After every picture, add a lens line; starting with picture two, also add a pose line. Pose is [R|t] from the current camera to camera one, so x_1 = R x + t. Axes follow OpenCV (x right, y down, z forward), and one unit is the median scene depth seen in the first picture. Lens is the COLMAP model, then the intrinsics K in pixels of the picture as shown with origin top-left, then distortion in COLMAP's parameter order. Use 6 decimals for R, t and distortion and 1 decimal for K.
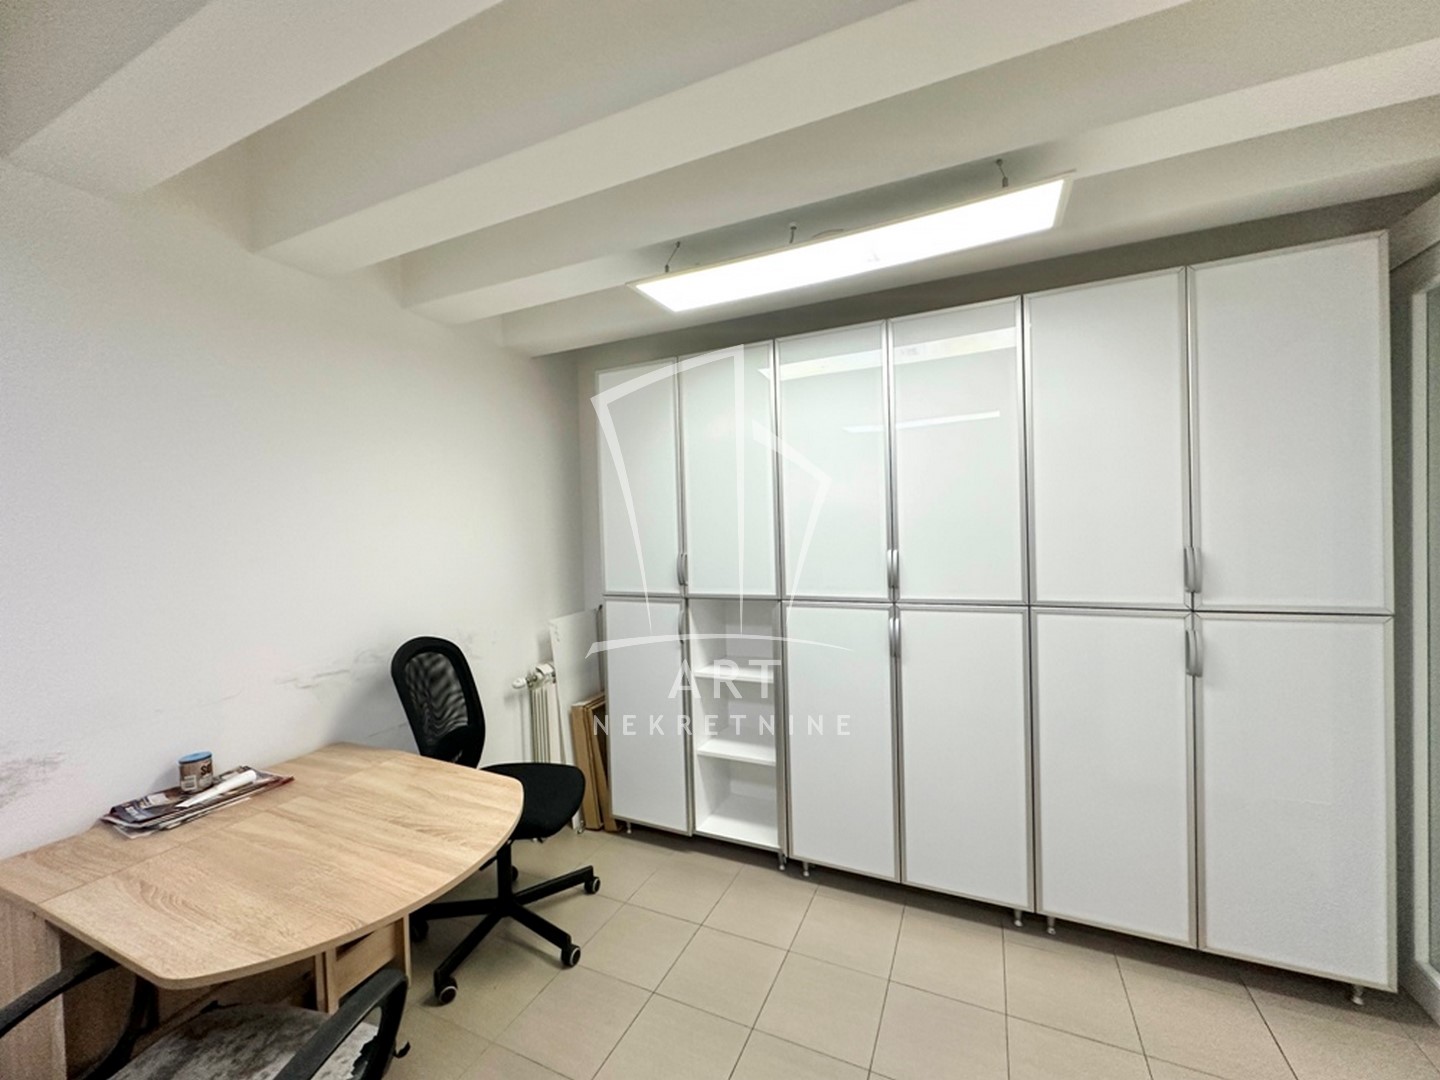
lens RADIAL K [[573.8, 0, 719.9], [0, 573.8, 541.1], [0, 0, 1]] dist [0.000987, 0.000336]
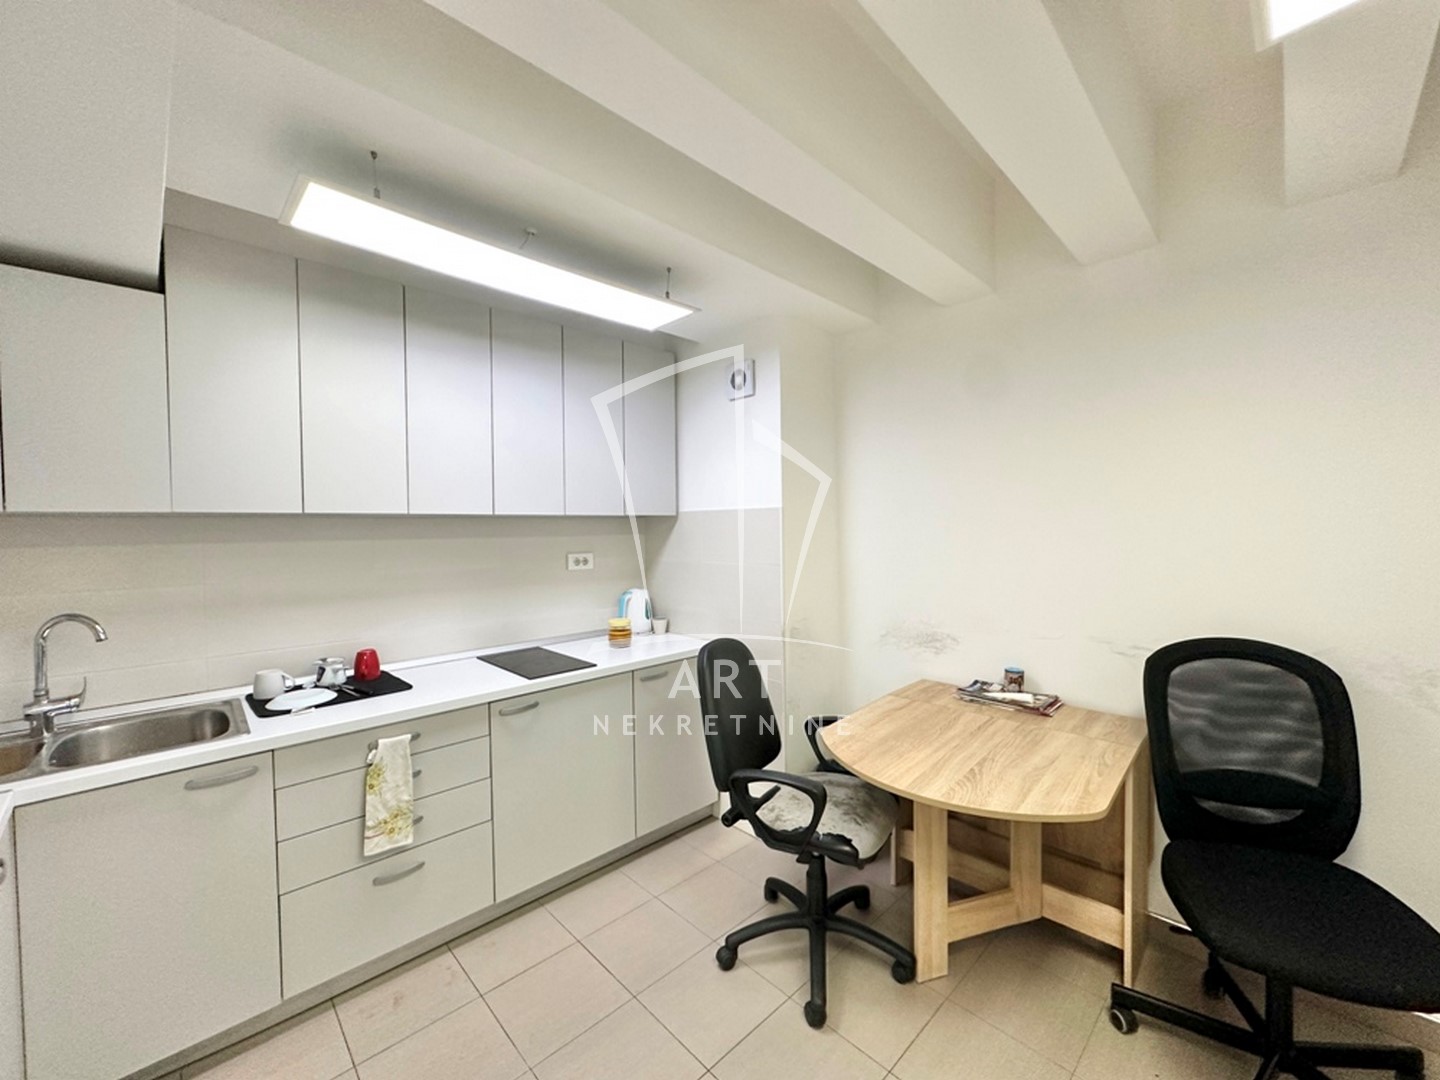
lens RADIAL K [[573.8, 0, 720.3], [0, 573.8, 538.4], [0, 0, 1]] dist [0.000987, 0.000336]
pose [[-0.362844, 0.050542, -0.930478, 0.694611], [0.006268, 0.998638, 0.051800, -0.023929], [0.931829, 0.012963, -0.362667, 0.914861]]
